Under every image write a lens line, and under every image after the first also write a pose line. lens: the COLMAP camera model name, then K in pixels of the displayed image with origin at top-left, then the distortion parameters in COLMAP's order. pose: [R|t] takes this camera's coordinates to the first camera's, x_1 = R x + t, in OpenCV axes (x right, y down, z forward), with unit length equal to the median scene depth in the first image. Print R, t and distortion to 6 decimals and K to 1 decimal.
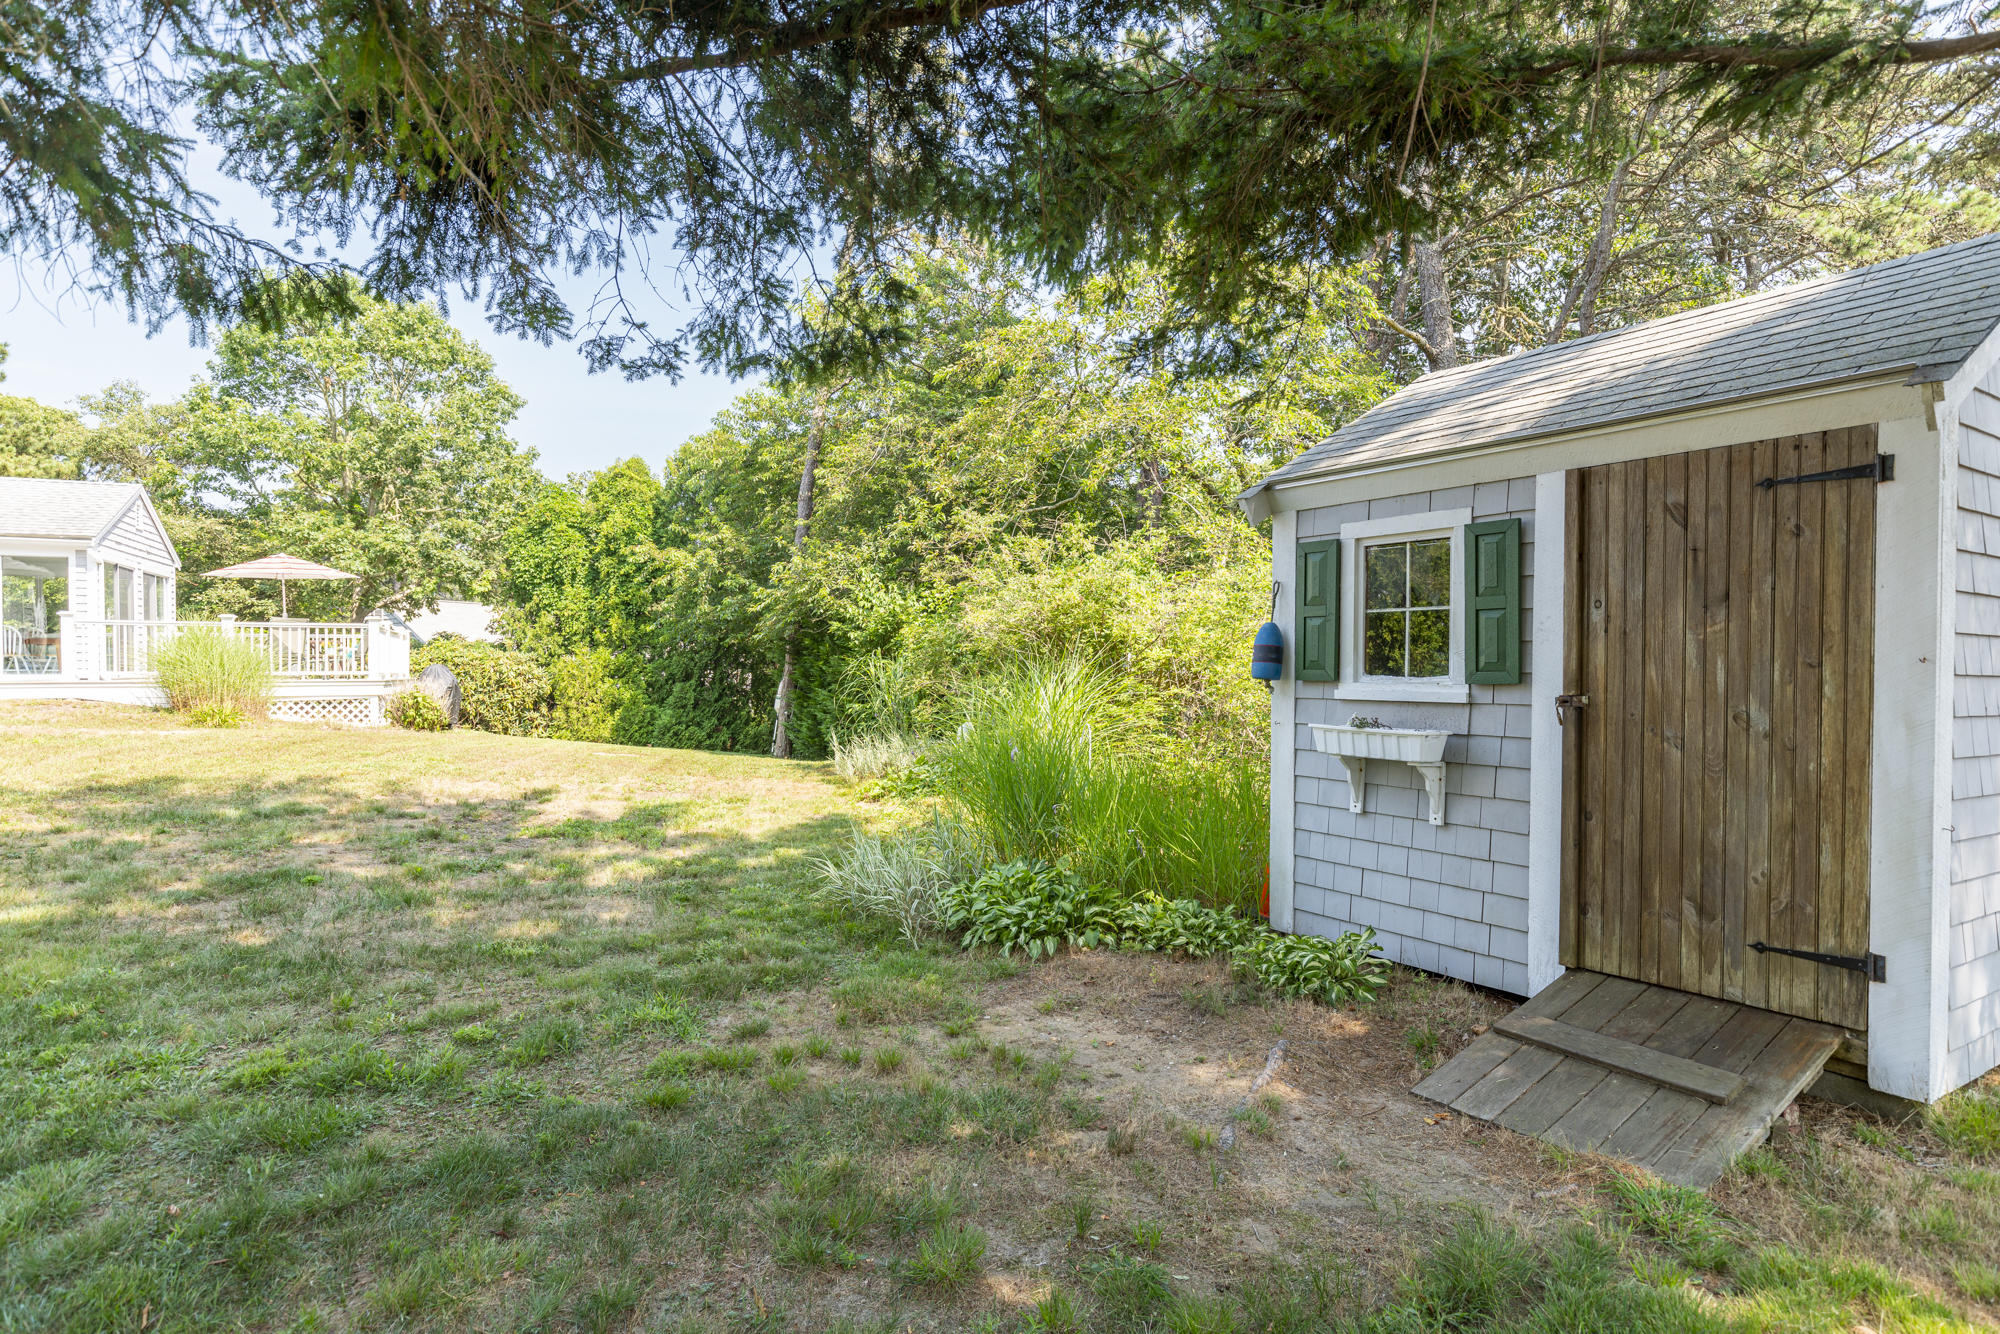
lens RADIAL K [[1078.2, 0, 1001.2], [0, 1078.2, 673.7], [0, 0, 1]] dist [-0.003501, -0.000414]
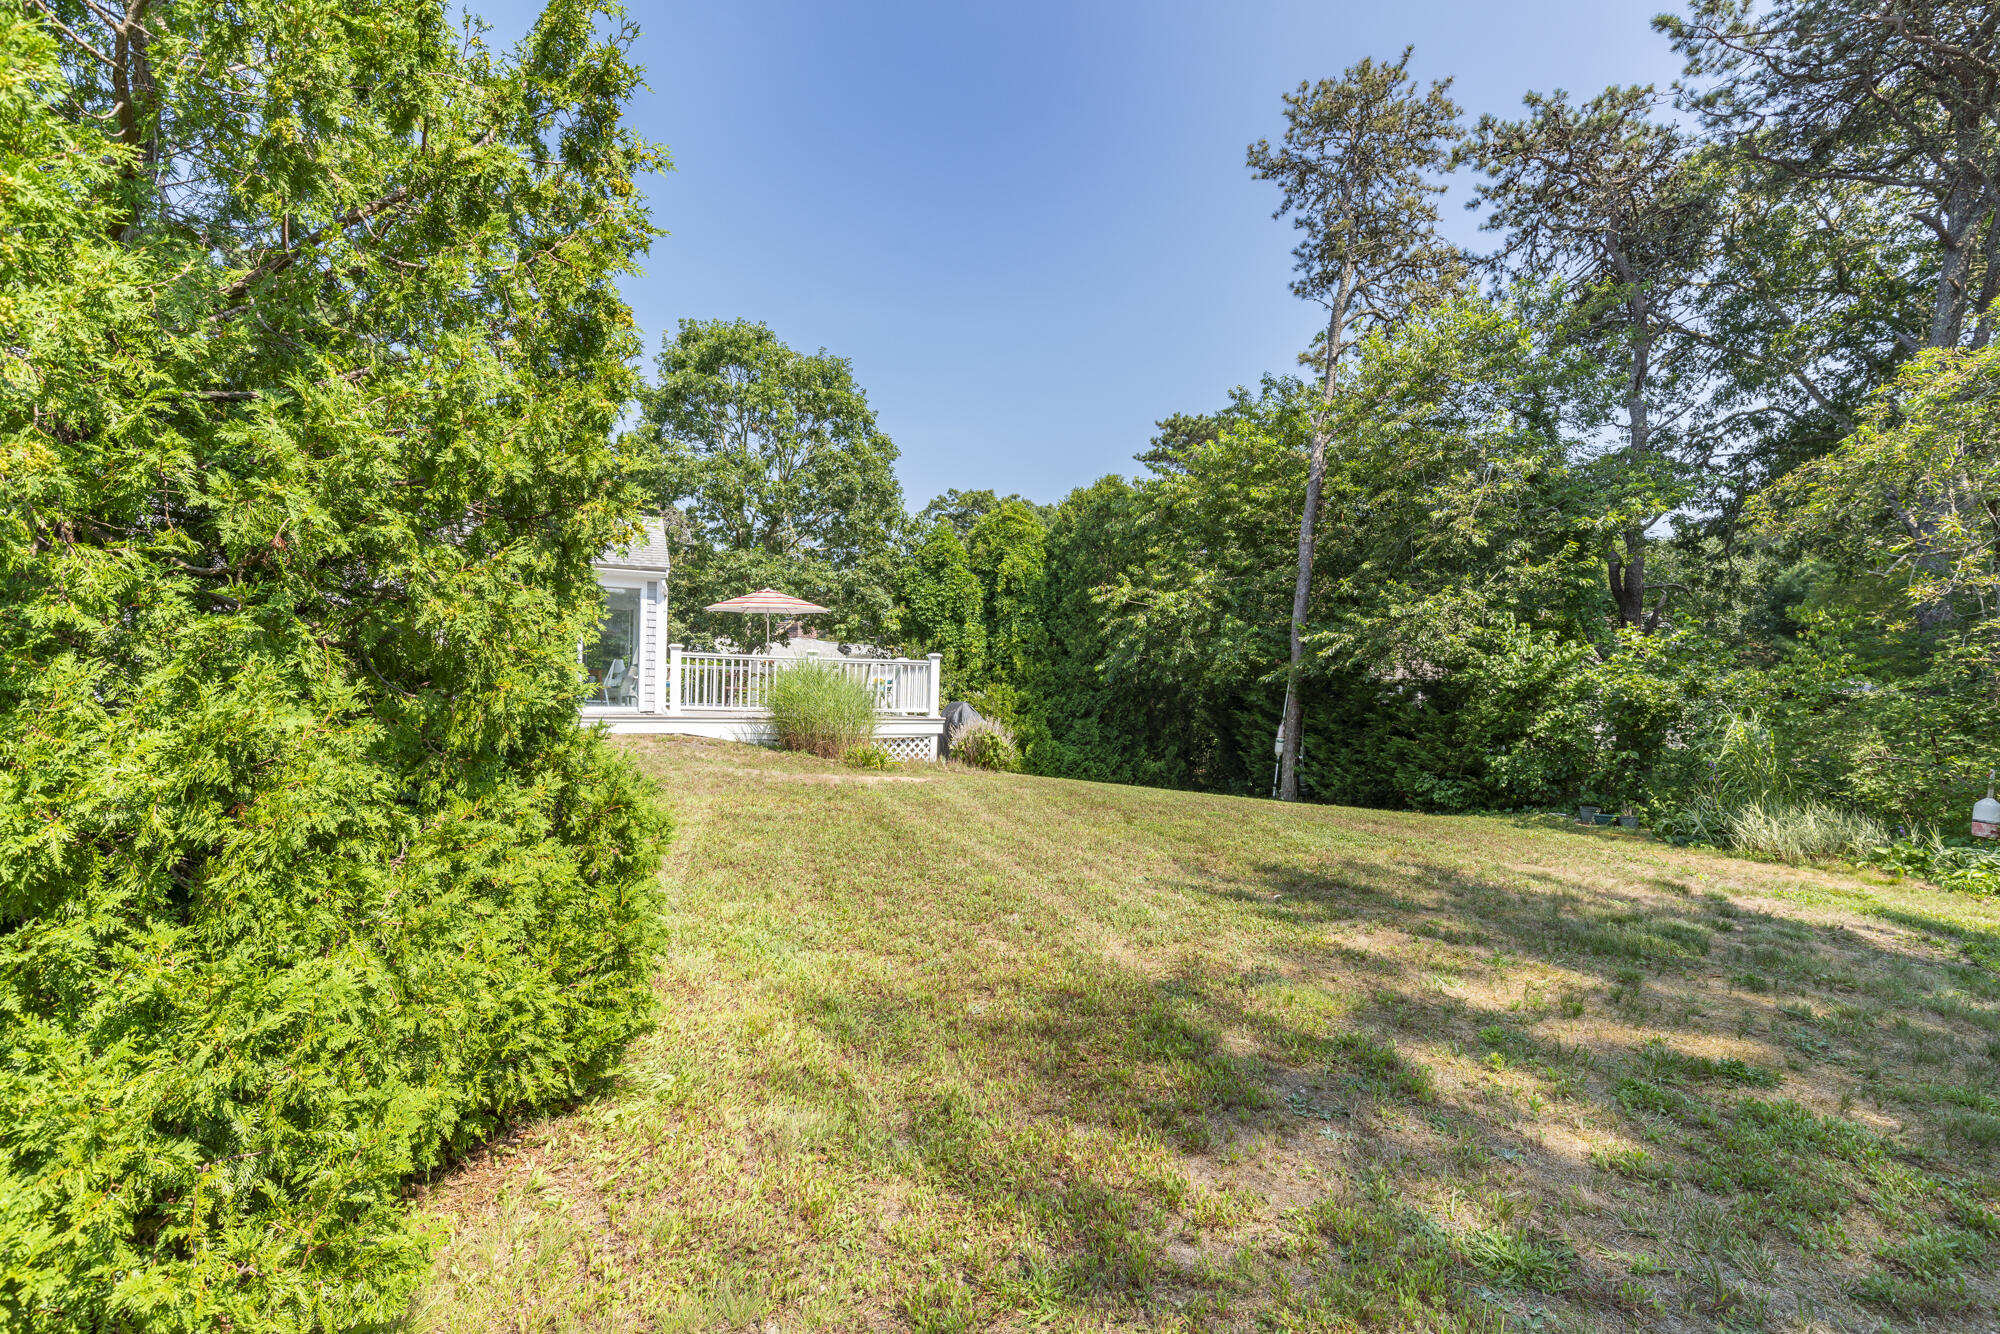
lens RADIAL K [[935.1, 0, 994.6], [0, 935.1, 671.0], [0, 0, 1]] dist [-0.004372, 0.000124]
pose [[0.999445, 0.017707, -0.028214, -0.508796], [-0.018615, 0.999306, -0.032252, -0.010653], [0.027624, 0.032760, 0.999081, 0.146908]]
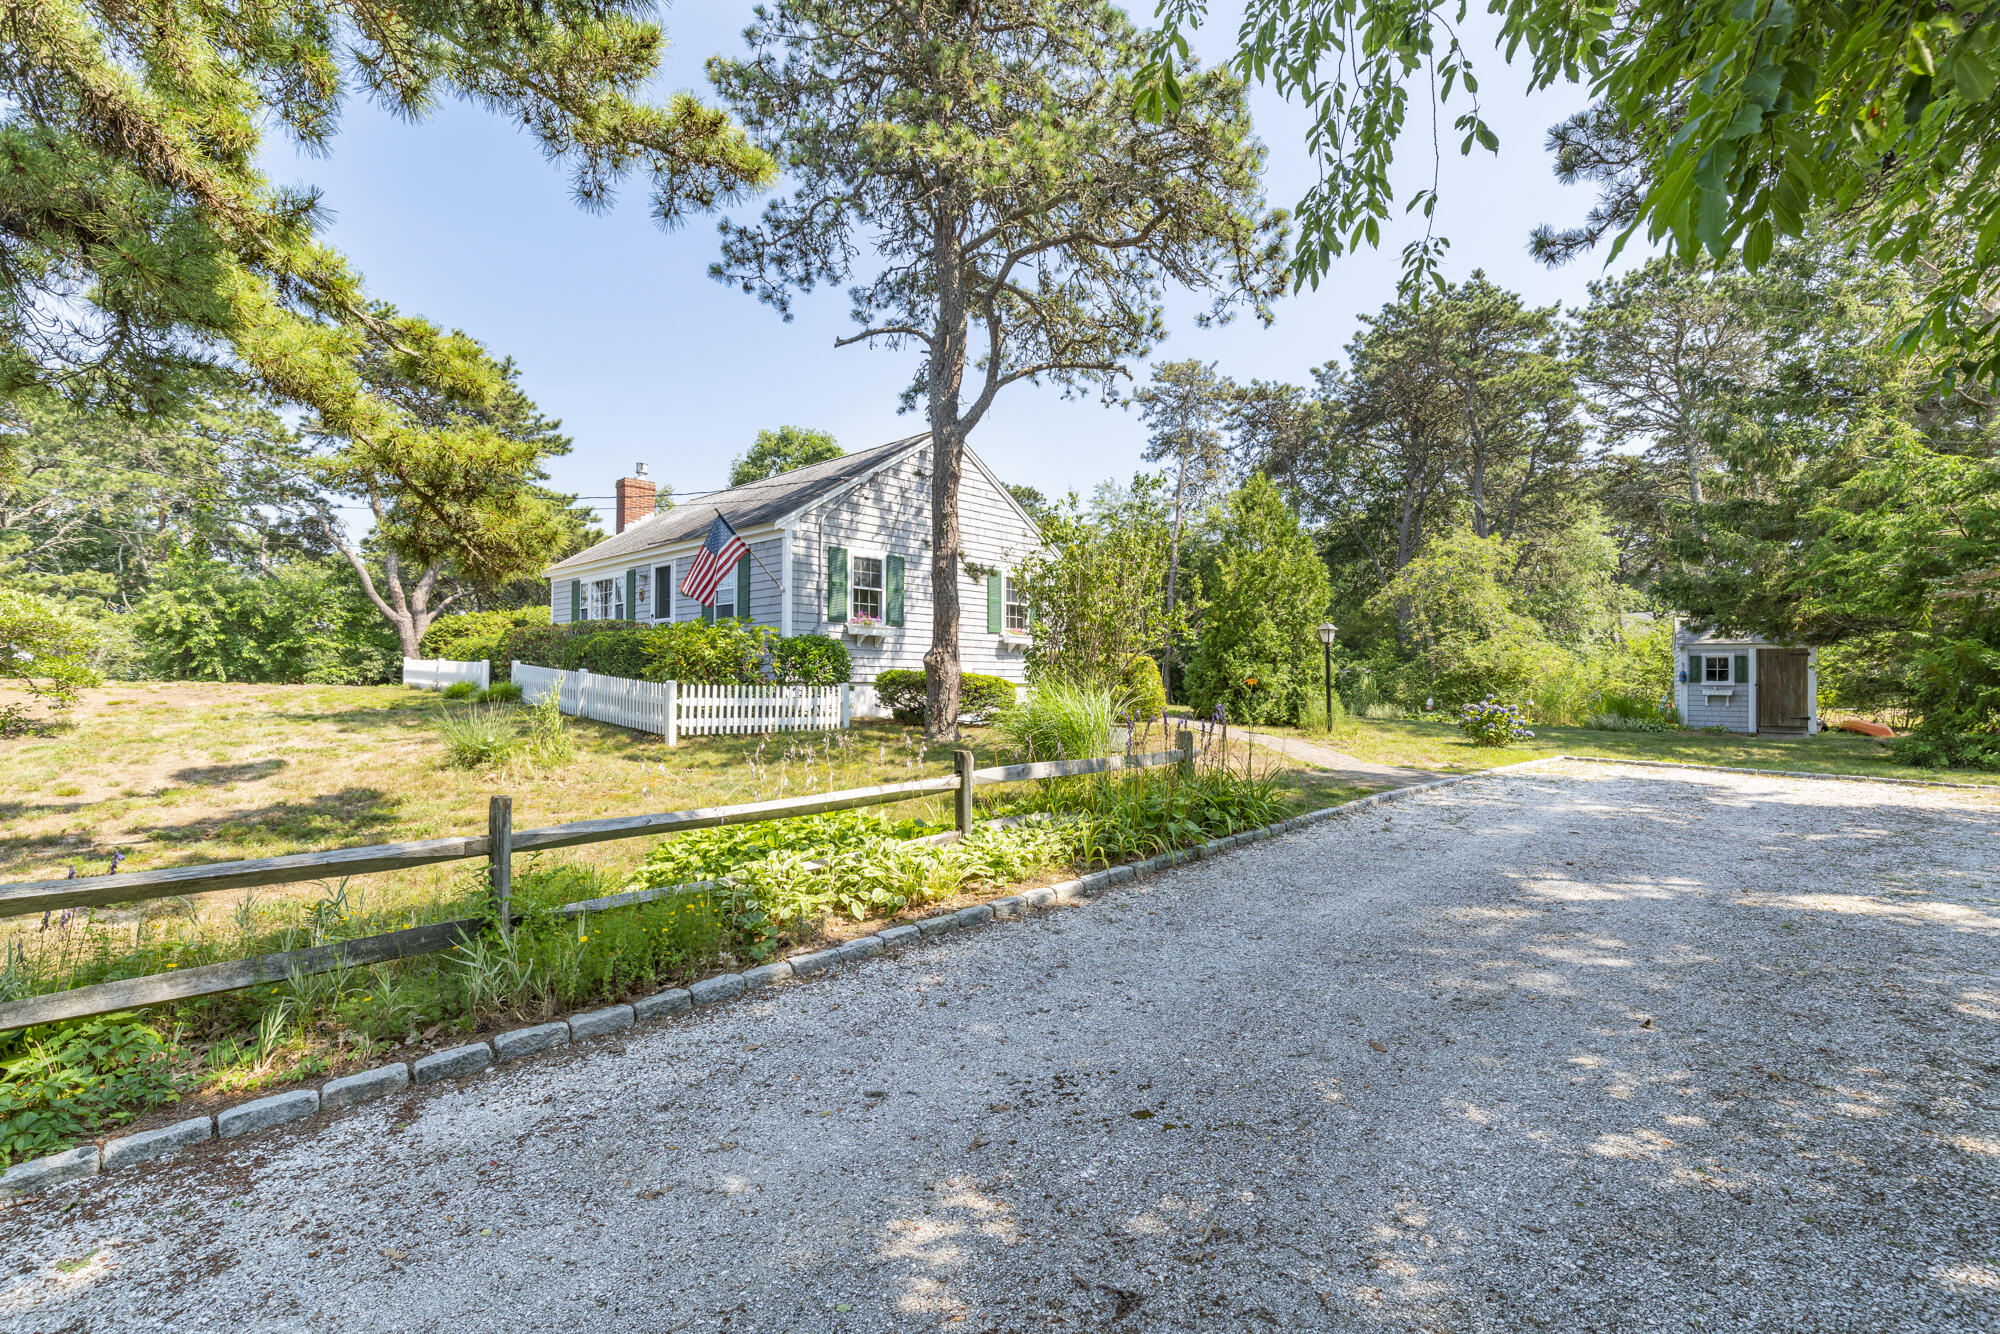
lens RADIAL K [[896.5, 0, 1007.8], [0, 896.5, 668.5], [0, 0, 1]] dist [0.005303, -0.002528]
pose [[0.925075, 0.017933, 0.379361, -1.263151], [-0.008342, 0.999603, -0.026911, 0.024585], [-0.379693, 0.021730, 0.924858, -0.508262]]
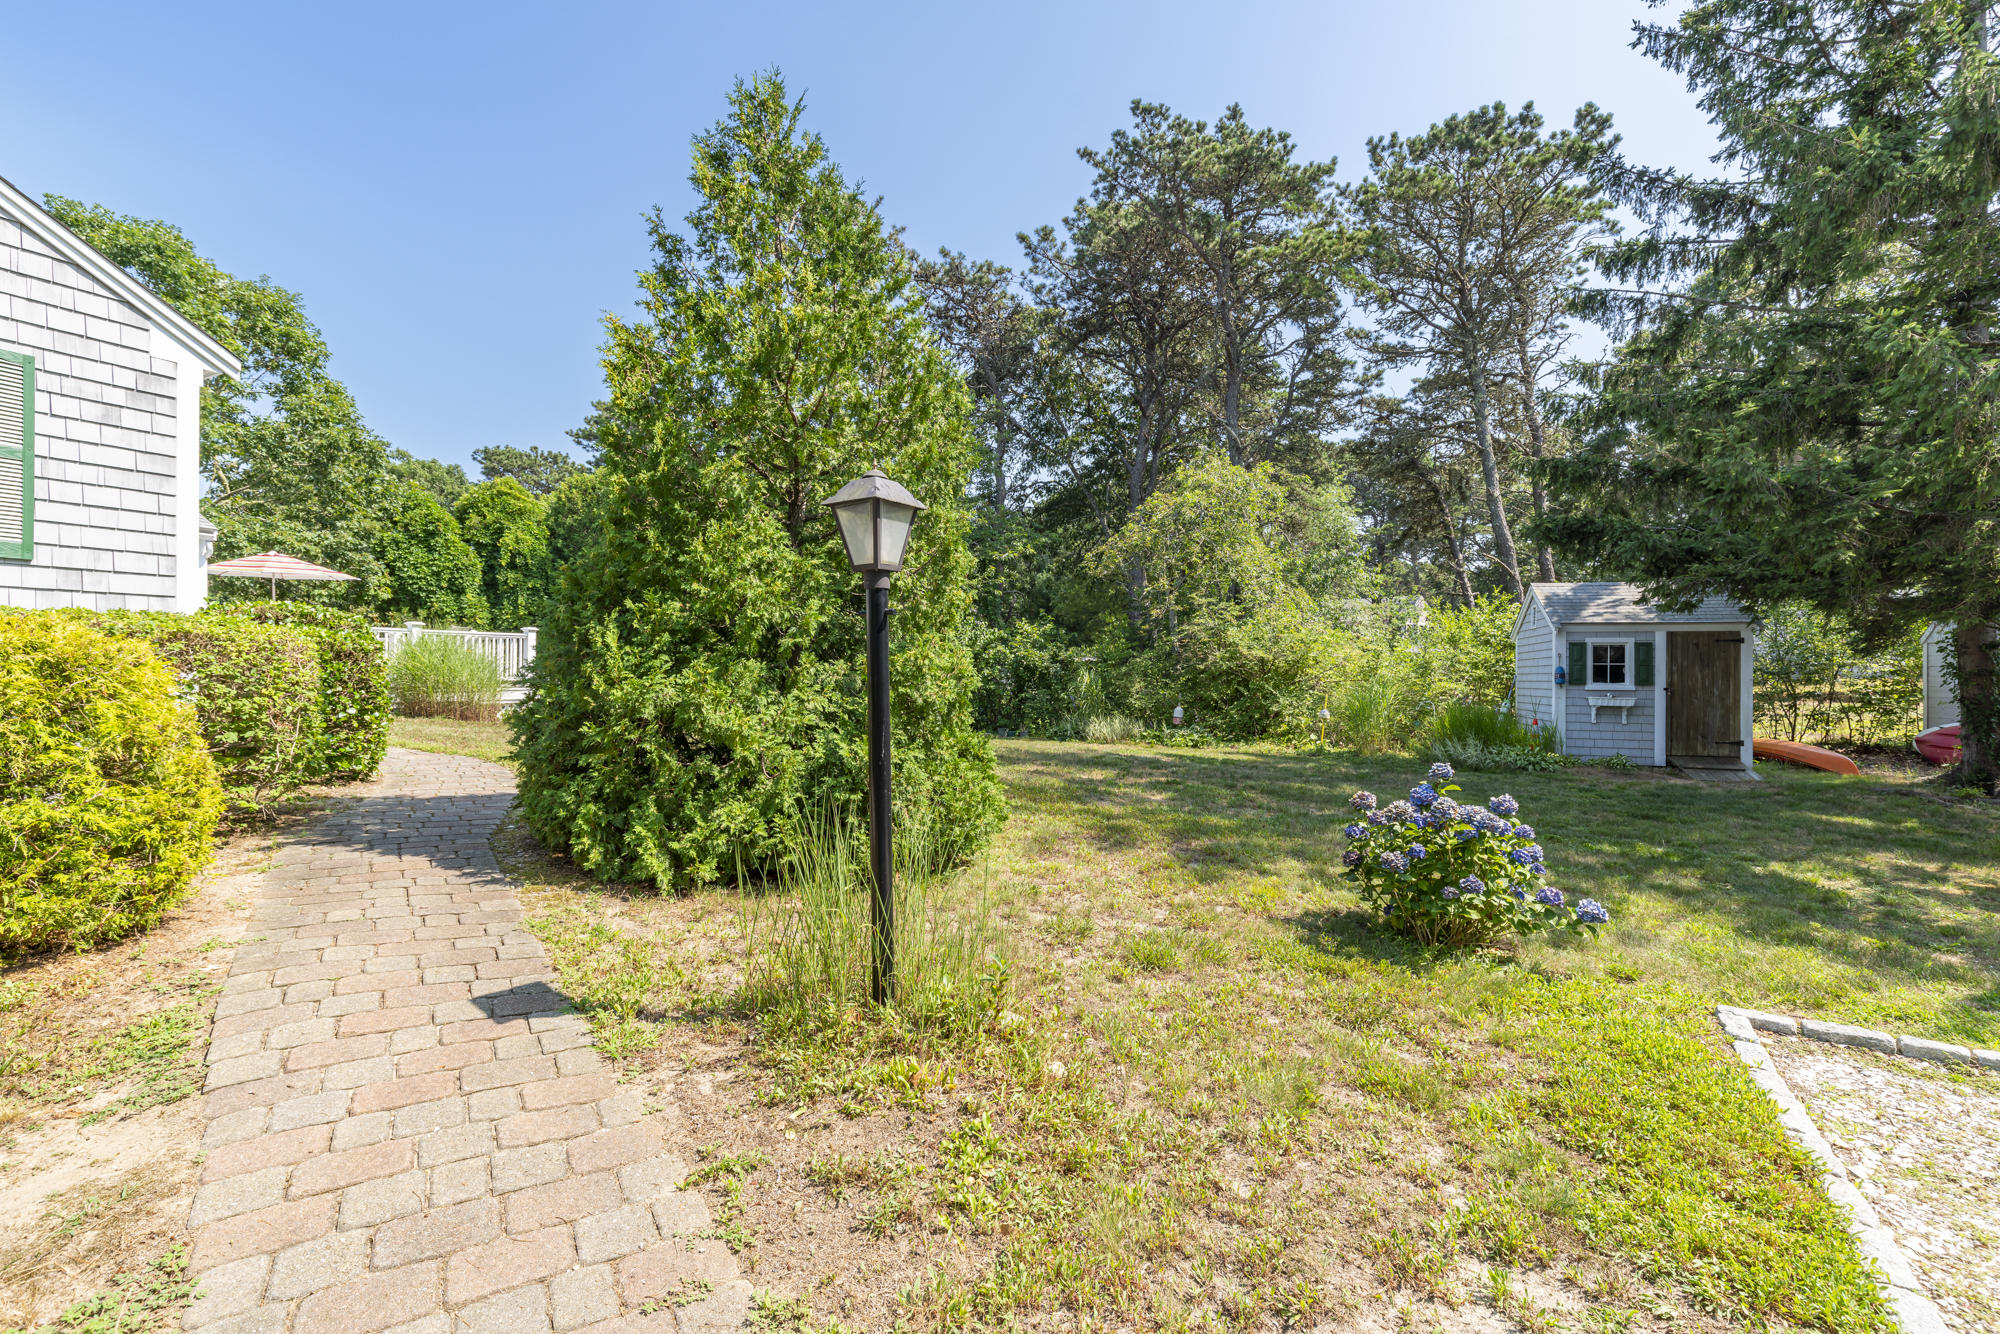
lens RADIAL K [[896.5, 0, 1009.1], [0, 896.5, 665.8], [0, 0, 1]] dist [0.005303, -0.002528]
pose [[0.781483, 0.009805, 0.623849, -0.777335], [-0.002270, 0.999915, -0.012872, -0.003008], [-0.623922, 0.008644, 0.781439, -0.020562]]
